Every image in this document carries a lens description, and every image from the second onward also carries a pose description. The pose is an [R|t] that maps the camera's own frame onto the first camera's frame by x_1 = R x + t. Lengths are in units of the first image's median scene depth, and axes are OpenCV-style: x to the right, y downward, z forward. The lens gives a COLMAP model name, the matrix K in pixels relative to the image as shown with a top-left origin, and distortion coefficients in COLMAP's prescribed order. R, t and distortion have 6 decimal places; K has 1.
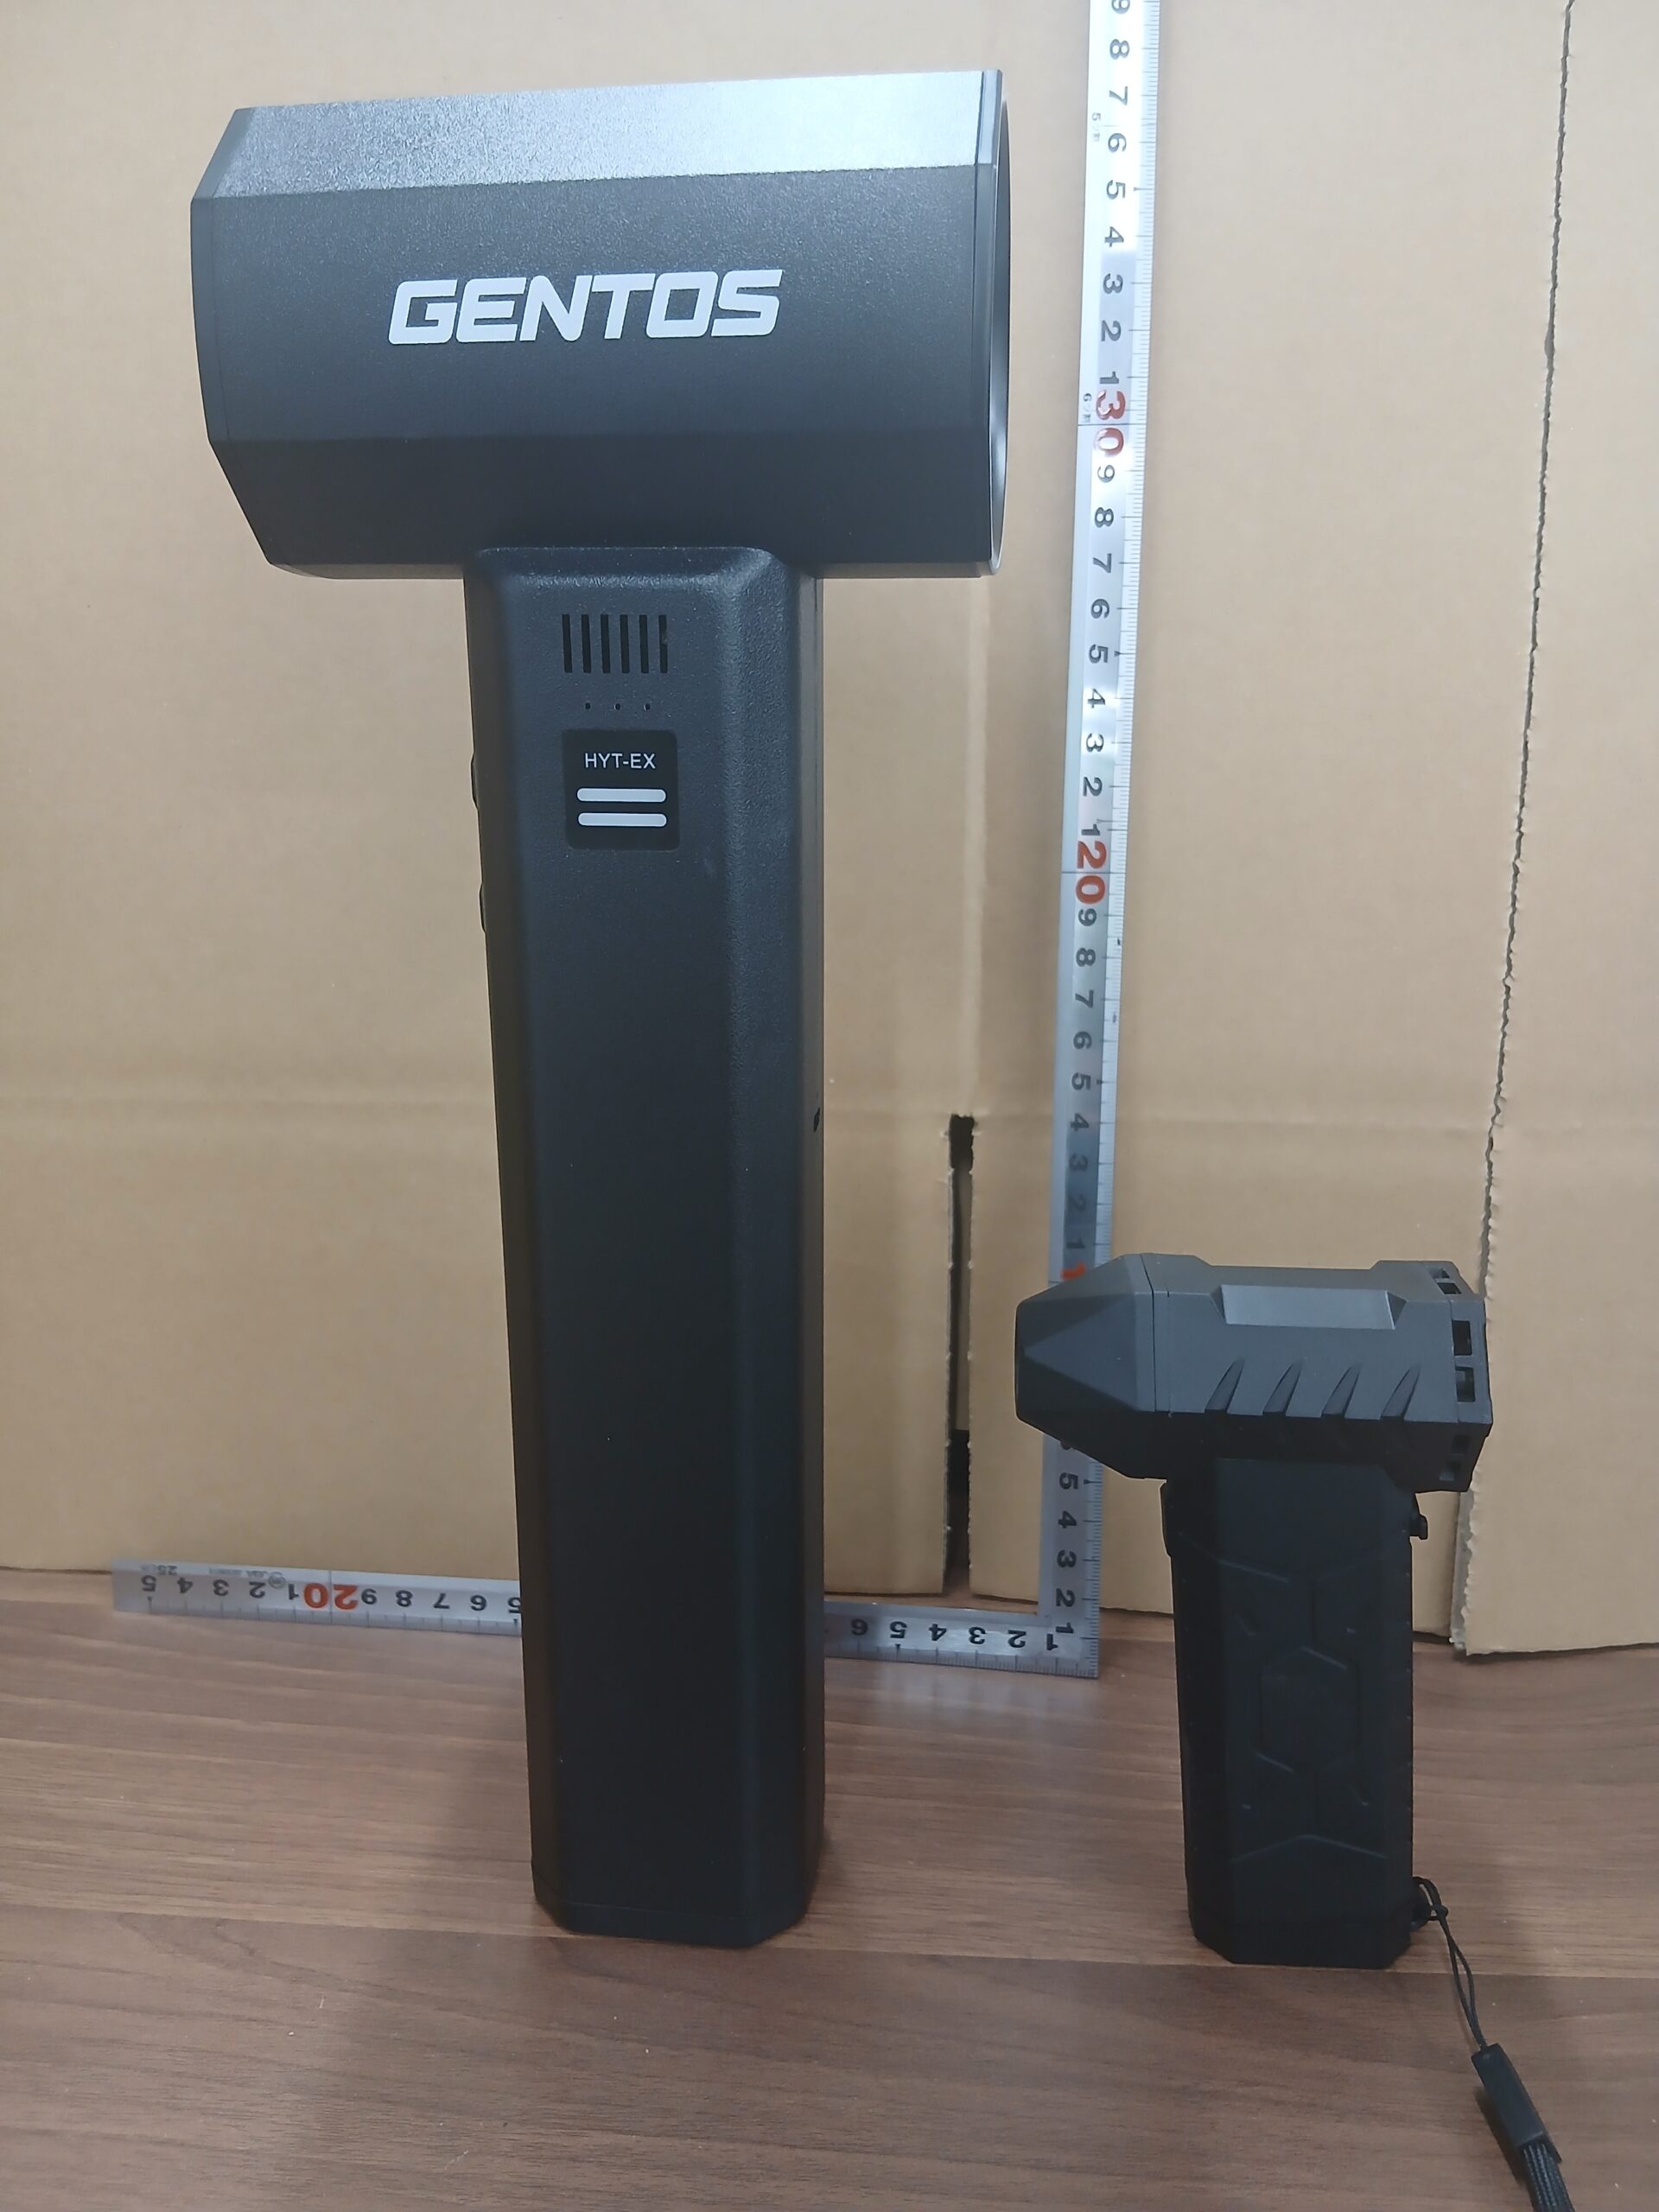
lens RADIAL K [[1682.3, 0, 805.3], [0, 1682.3, 1073.3], [0, 0, 1]] dist [0.107145, -0.163234]
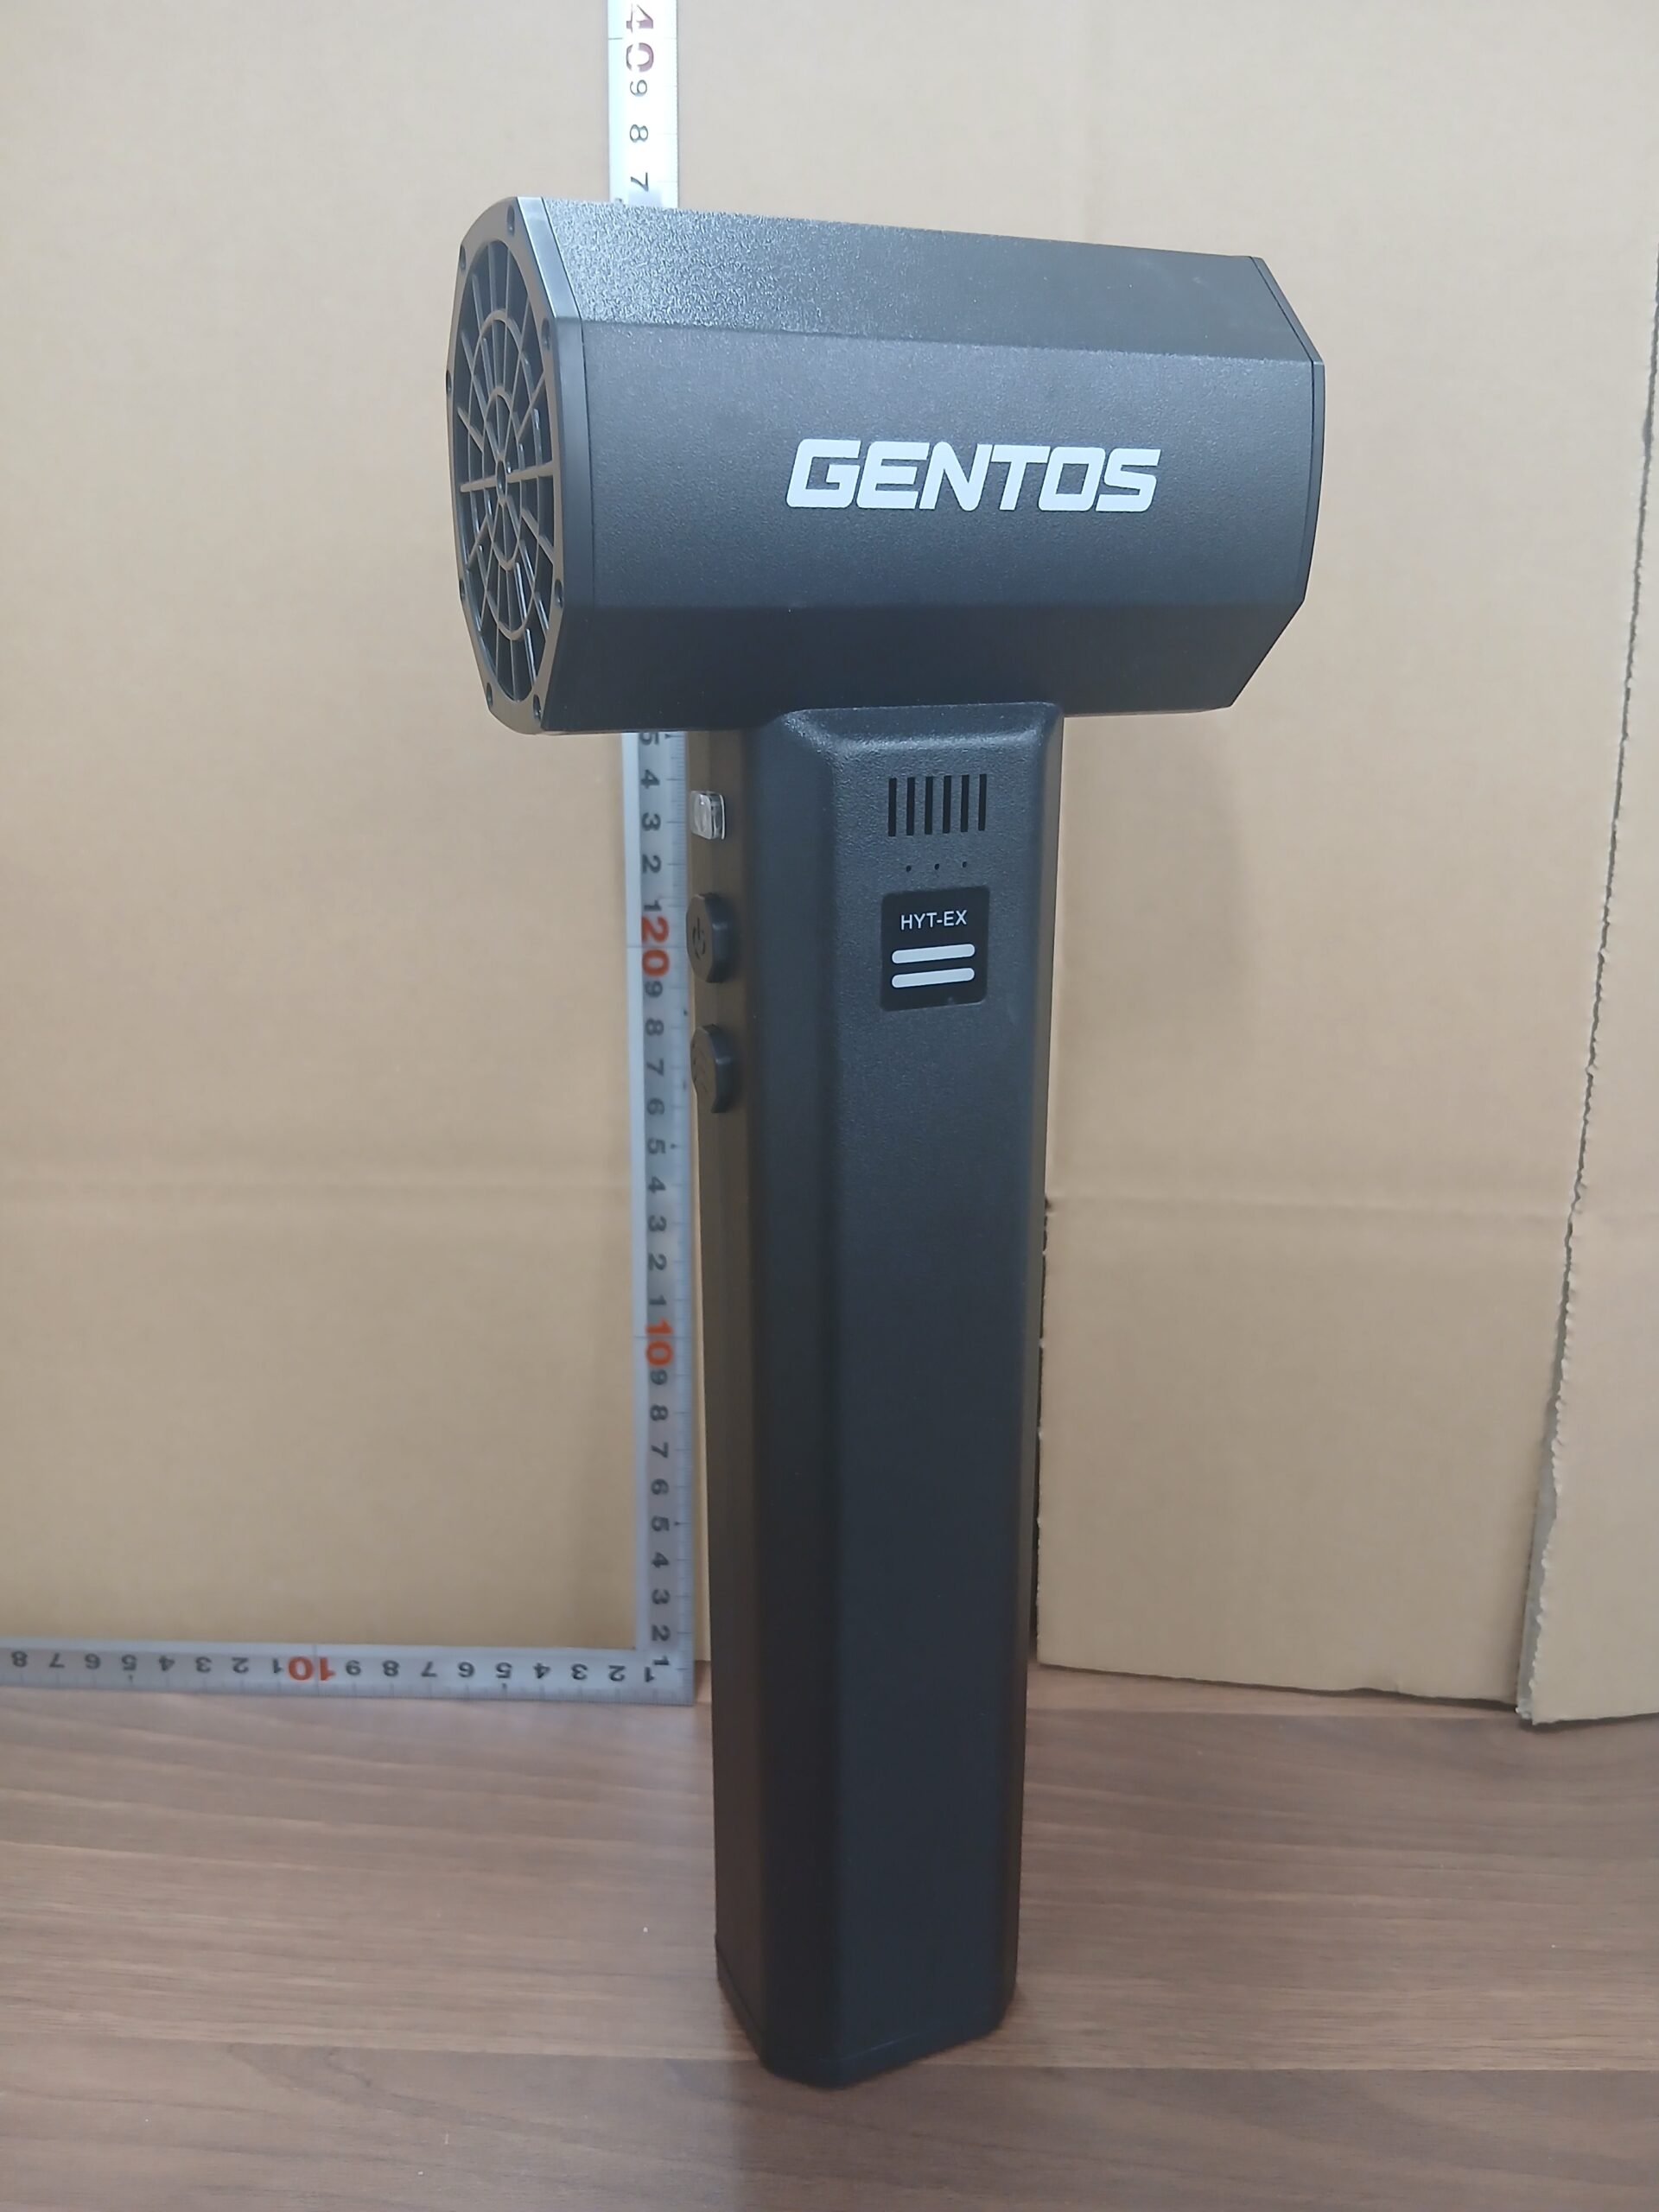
lens RADIAL K [[1682.3, 0, 816.4], [0, 1682.3, 1099.5], [0, 0, 1]] dist [0.107145, -0.163234]
pose [[0.999318, -0.009315, 0.035739, -0.079374], [0.007781, 0.999052, 0.042826, -0.085334], [-0.036104, -0.042519, 0.998443, 0.017125]]
